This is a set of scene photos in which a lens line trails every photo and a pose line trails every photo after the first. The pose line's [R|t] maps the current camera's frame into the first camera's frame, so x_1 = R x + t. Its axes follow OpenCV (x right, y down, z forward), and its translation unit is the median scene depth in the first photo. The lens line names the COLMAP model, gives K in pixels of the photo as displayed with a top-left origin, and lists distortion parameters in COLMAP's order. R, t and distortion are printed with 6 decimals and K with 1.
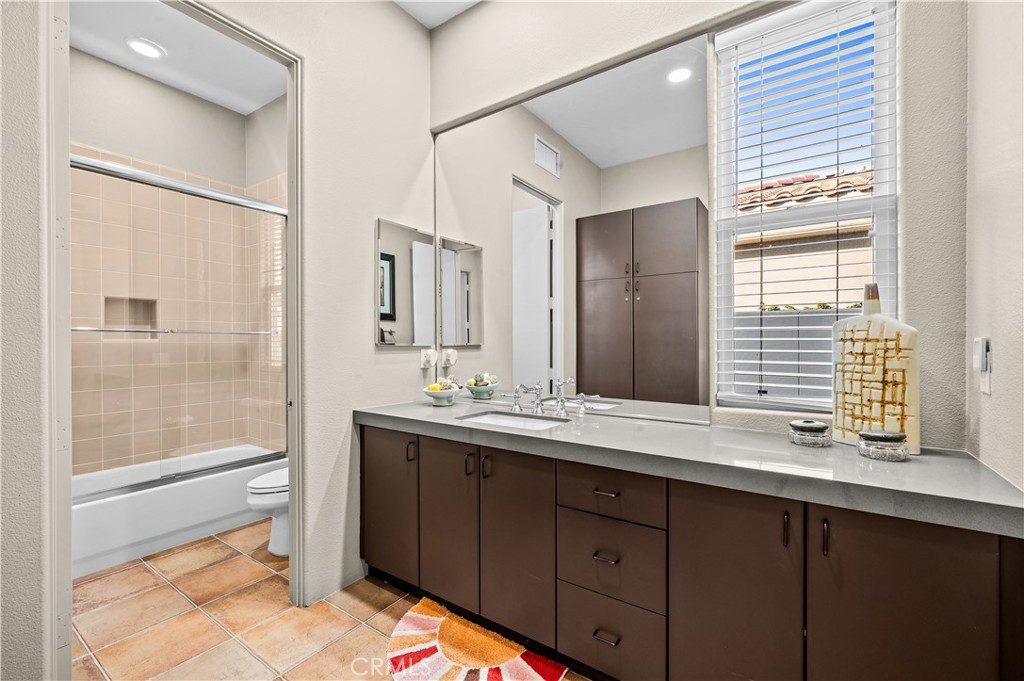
lens RADIAL K [[449.0, 0, 514.5], [0, 449.0, 343.7], [0, 0, 1]] dist [0.002351, 0.000260]
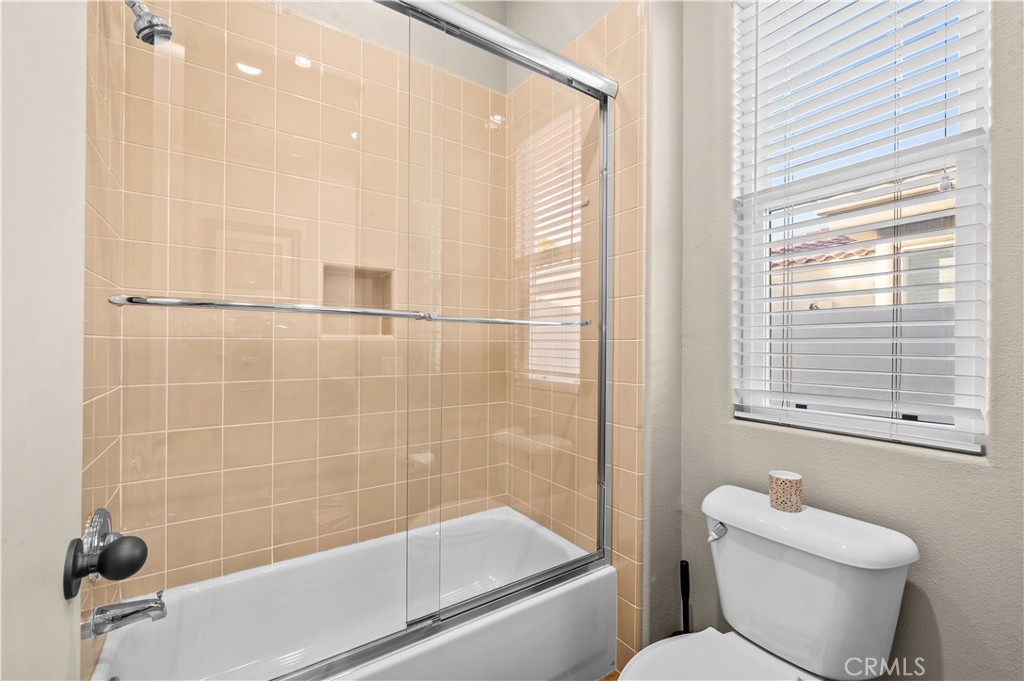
lens RADIAL K [[449.0, 0, 508.8], [0, 449.0, 341.0], [0, 0, 1]] dist [0.002351, 0.000260]
pose [[0.941999, 0.004487, -0.335587, -0.445542], [-0.007783, 0.999934, -0.008476, 0.001905], [0.335527, 0.010596, 0.941971, 0.486225]]
